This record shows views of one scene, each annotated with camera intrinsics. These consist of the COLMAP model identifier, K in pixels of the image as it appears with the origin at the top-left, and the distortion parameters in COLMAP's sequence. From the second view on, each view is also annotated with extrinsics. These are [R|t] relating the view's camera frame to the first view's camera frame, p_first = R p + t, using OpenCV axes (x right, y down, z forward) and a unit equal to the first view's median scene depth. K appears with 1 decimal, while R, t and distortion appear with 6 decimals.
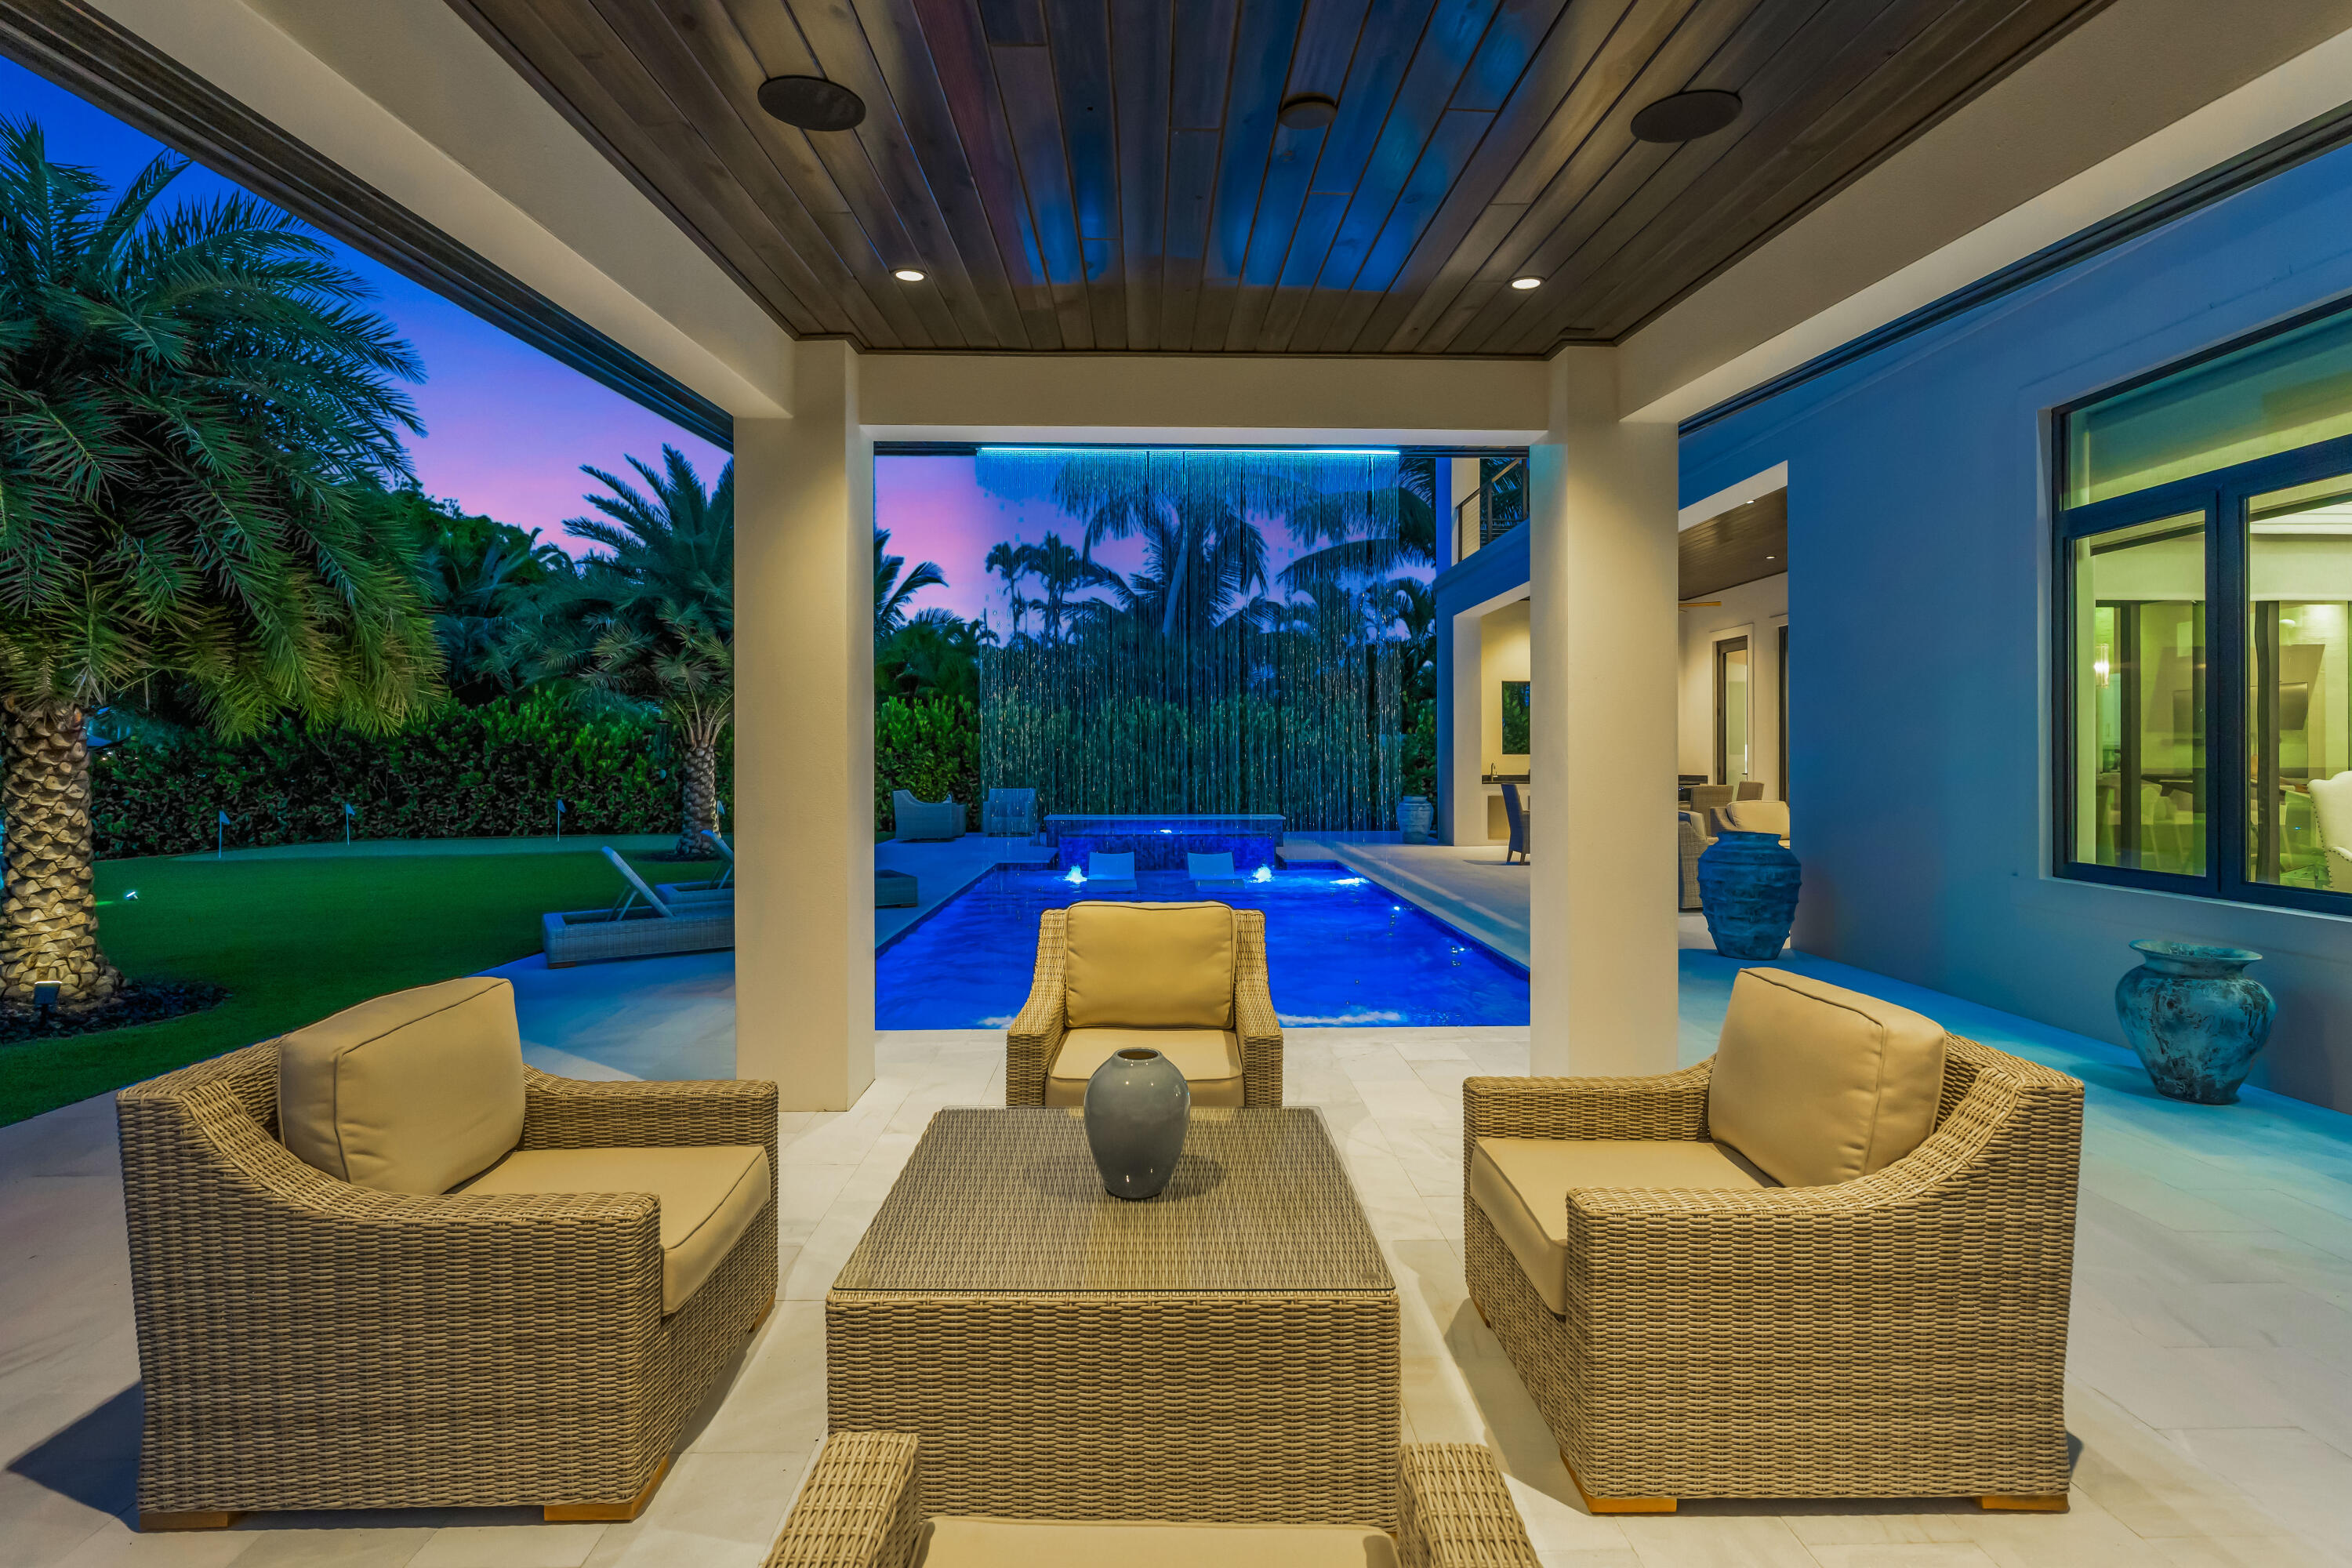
lens RADIAL K [[1115.1, 0, 1189.8], [0, 1115.1, 744.5], [0, 0, 1]] dist [0.002688, -0.001252]
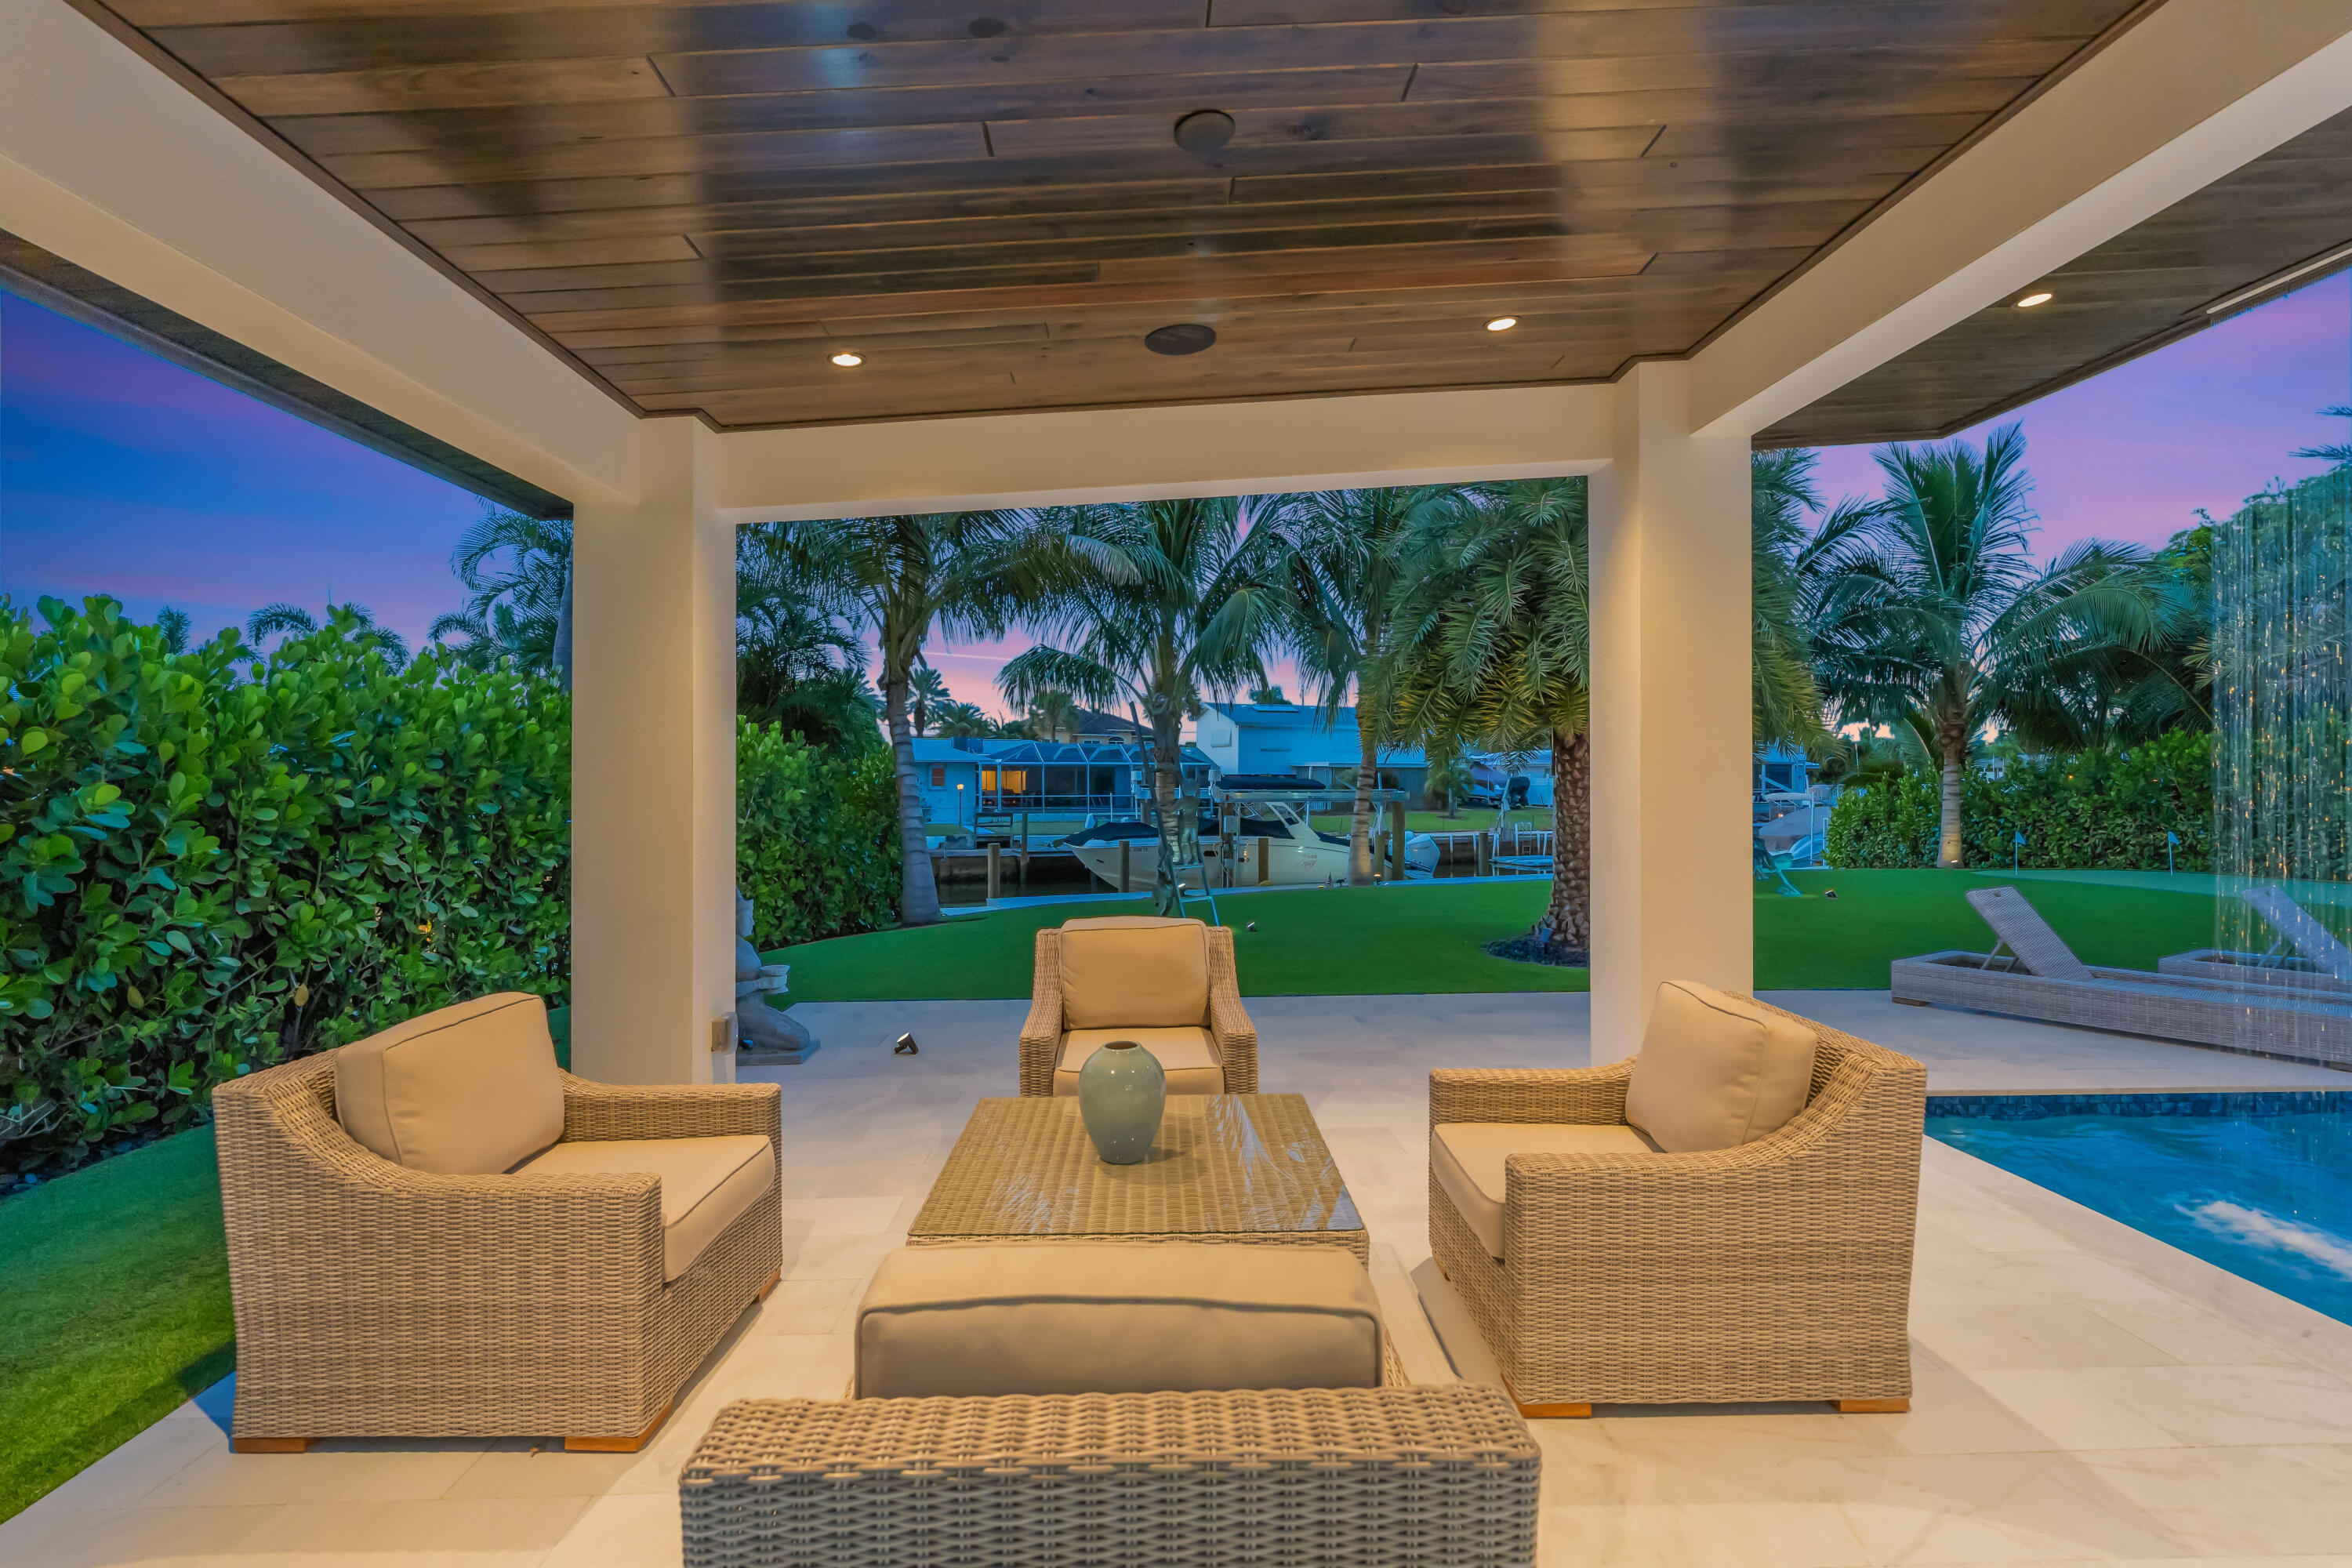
lens RADIAL K [[1084.8, 0, 1167.6], [0, 1084.8, 765.1], [0, 0, 1]] dist [-0.008232, 0.004209]
pose [[0.012594, -0.011972, -0.999849, 0.137144], [0.011021, 0.999869, -0.011834, -0.001511], [0.999860, -0.010871, 0.012724, 0.131601]]
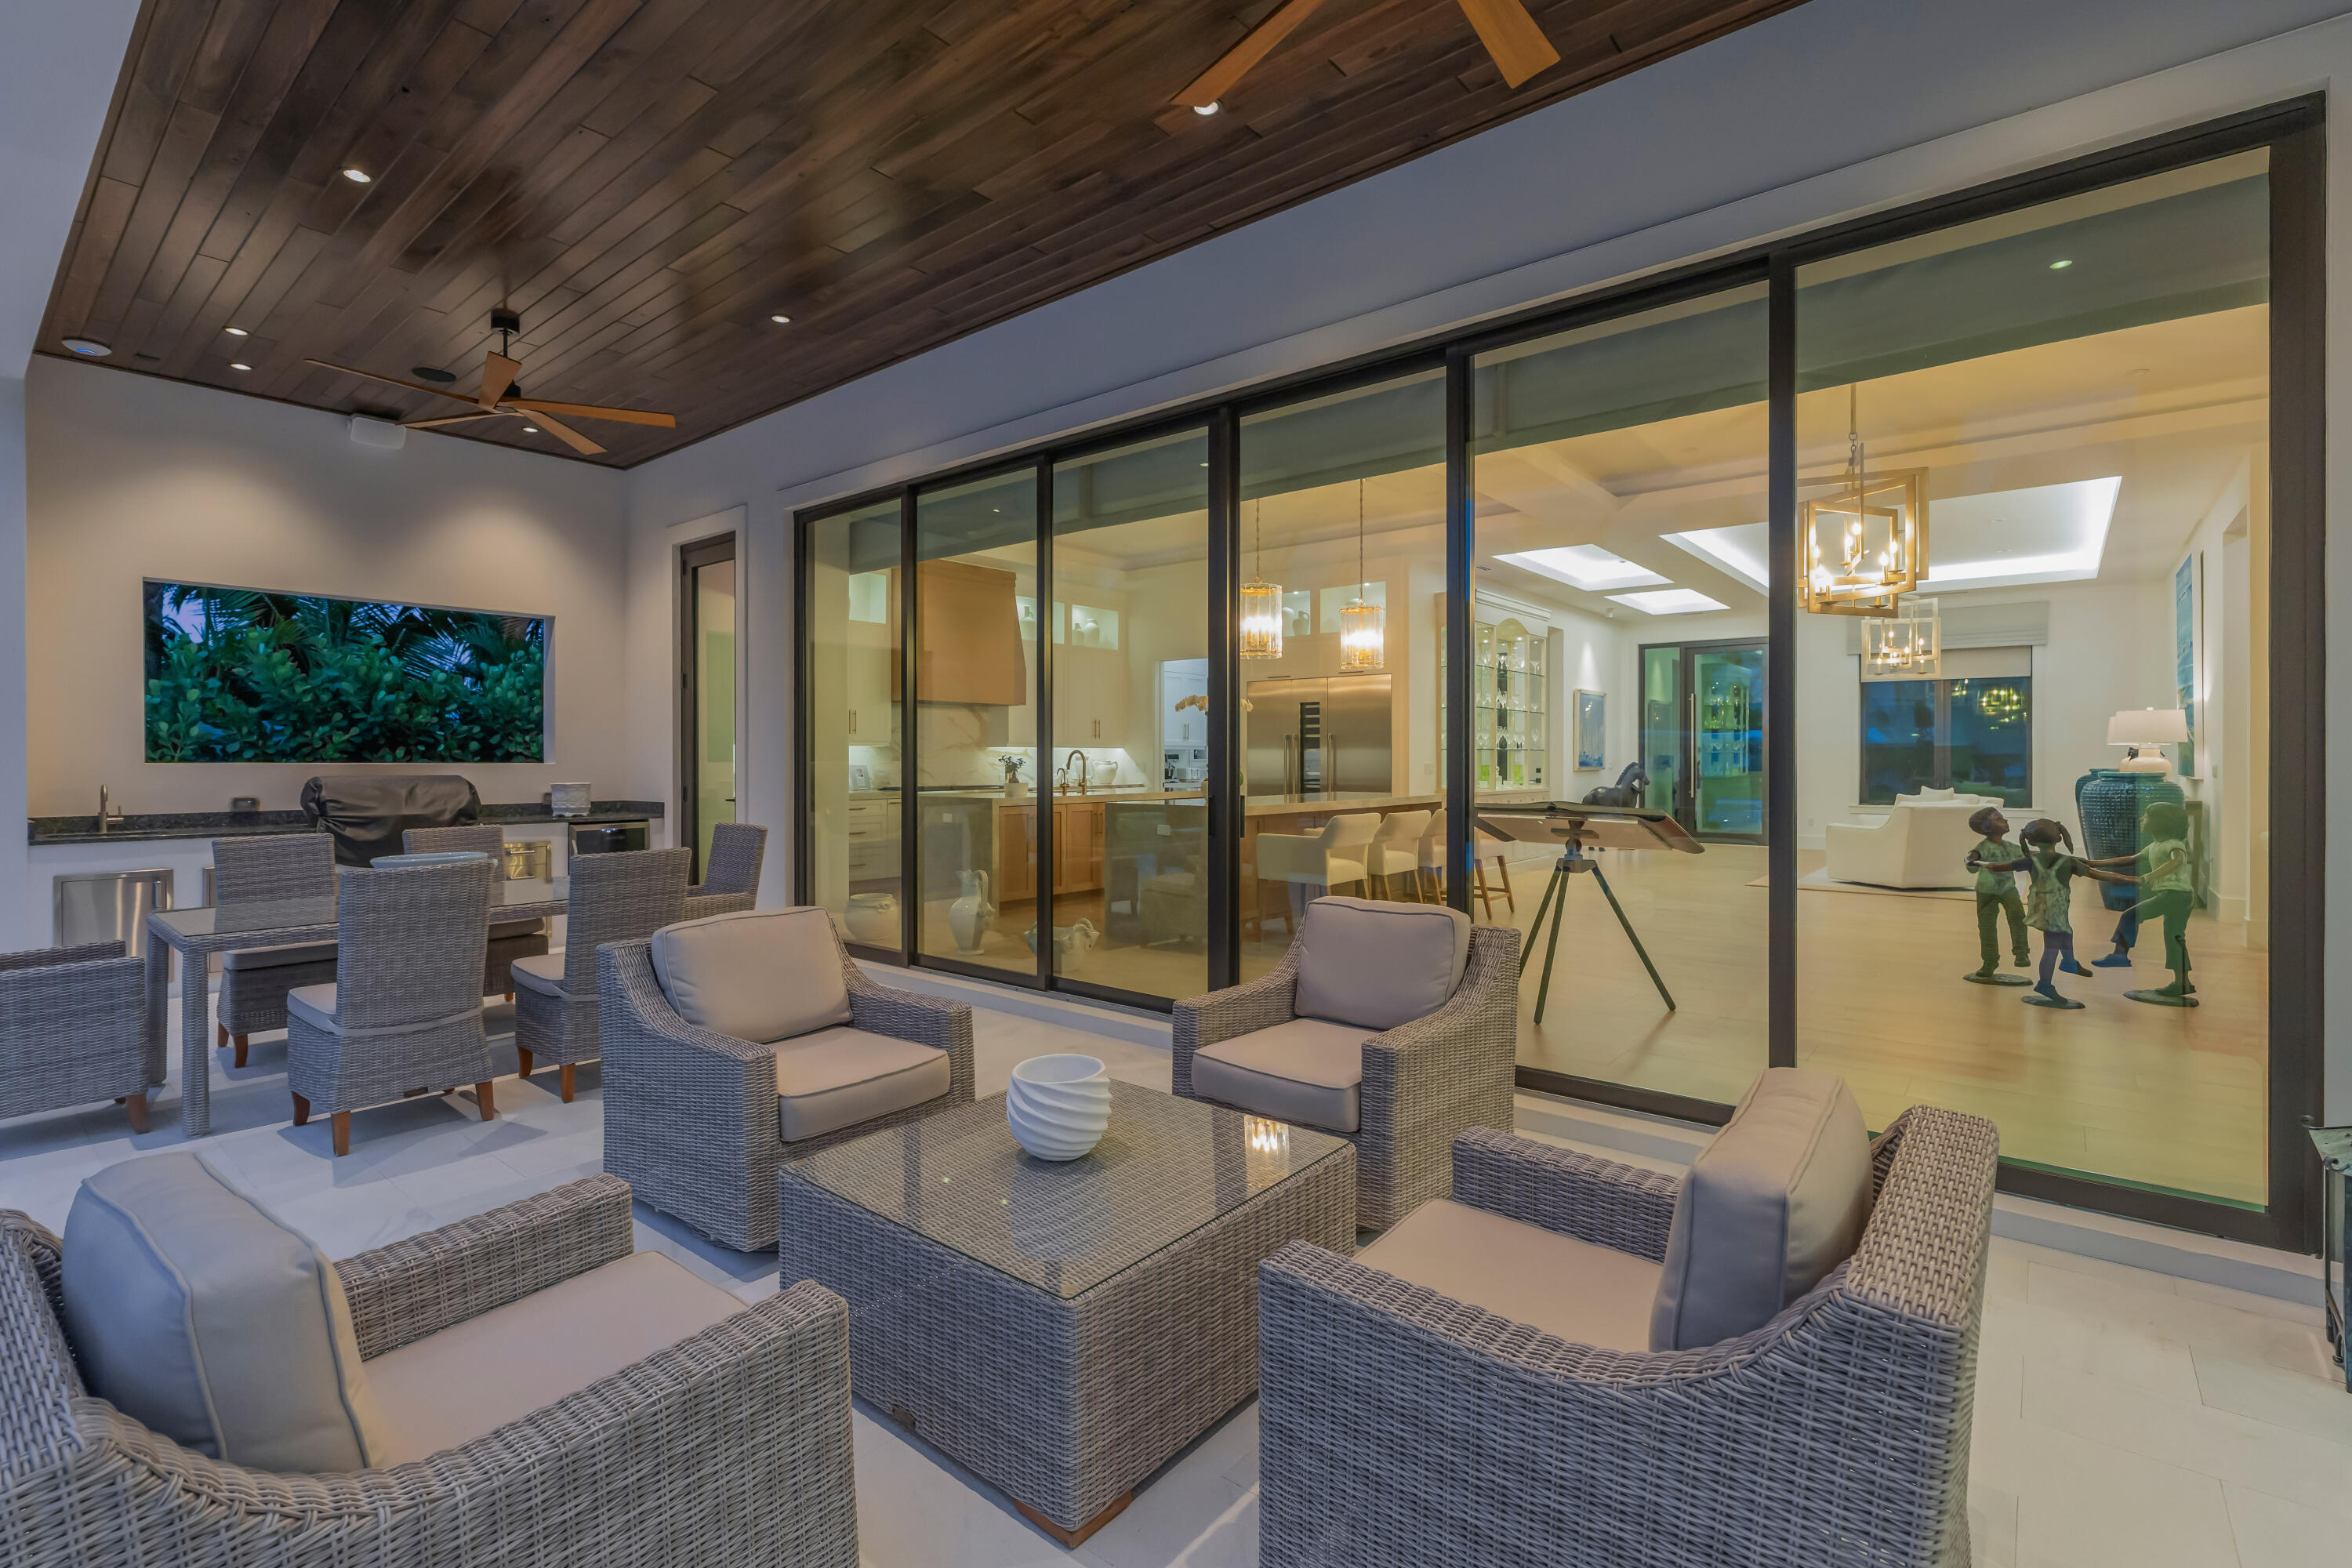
lens RADIAL K [[1084.8, 0, 1157.0], [0, 1084.8, 770.8], [0, 0, 1]] dist [-0.008232, 0.004209]
pose [[0.669837, -0.009179, 0.742452, 0.213416], [-0.005731, 0.999830, 0.017531, 0.002888], [-0.742486, -0.015998, 0.669670, 0.429932]]
